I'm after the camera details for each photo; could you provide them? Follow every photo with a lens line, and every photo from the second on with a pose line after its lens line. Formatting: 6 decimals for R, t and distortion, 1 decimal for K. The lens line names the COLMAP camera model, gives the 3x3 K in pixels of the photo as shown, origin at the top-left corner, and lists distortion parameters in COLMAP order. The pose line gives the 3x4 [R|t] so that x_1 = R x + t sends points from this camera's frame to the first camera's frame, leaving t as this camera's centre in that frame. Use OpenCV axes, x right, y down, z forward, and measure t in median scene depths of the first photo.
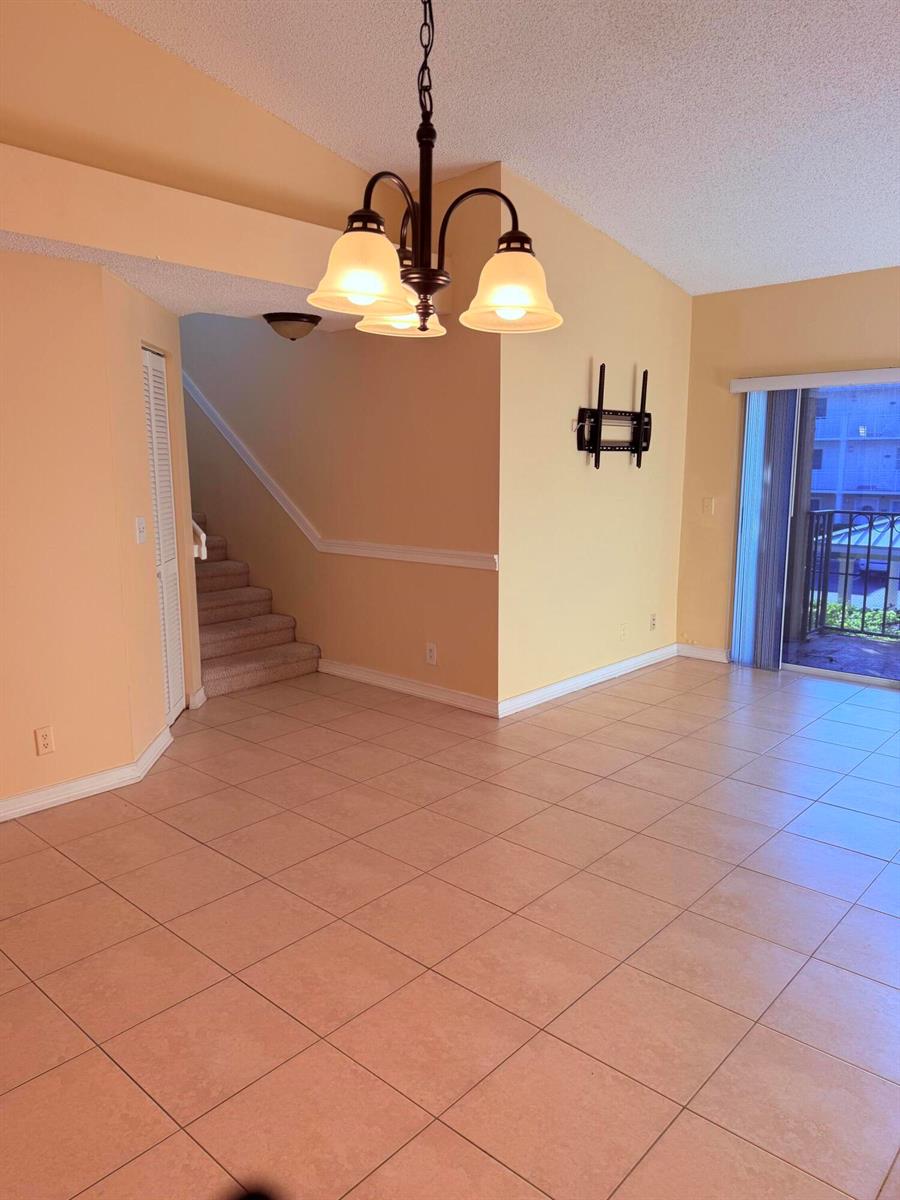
lens RADIAL K [[839.1, 0, 445.9], [0, 839.1, 601.2], [0, 0, 1]] dist [0.124816, -0.170032]
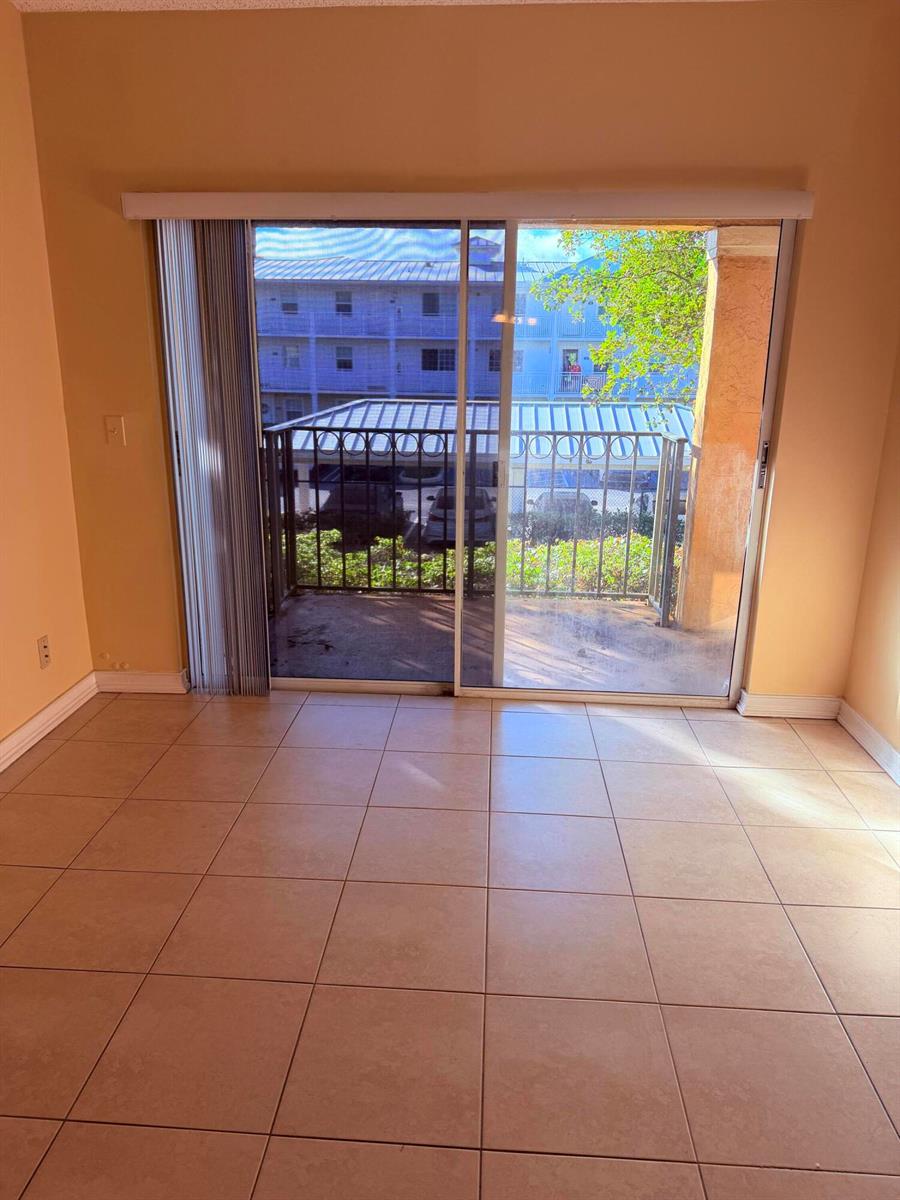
lens RADIAL K [[839.1, 0, 445.9], [0, 839.1, 601.2], [0, 0, 1]] dist [0.124816, -0.170032]
pose [[0.783094, -0.160058, 0.600954, 0.146097], [0.088669, 0.985177, 0.146848, -0.075800], [-0.615550, -0.061710, 0.785678, 0.491790]]
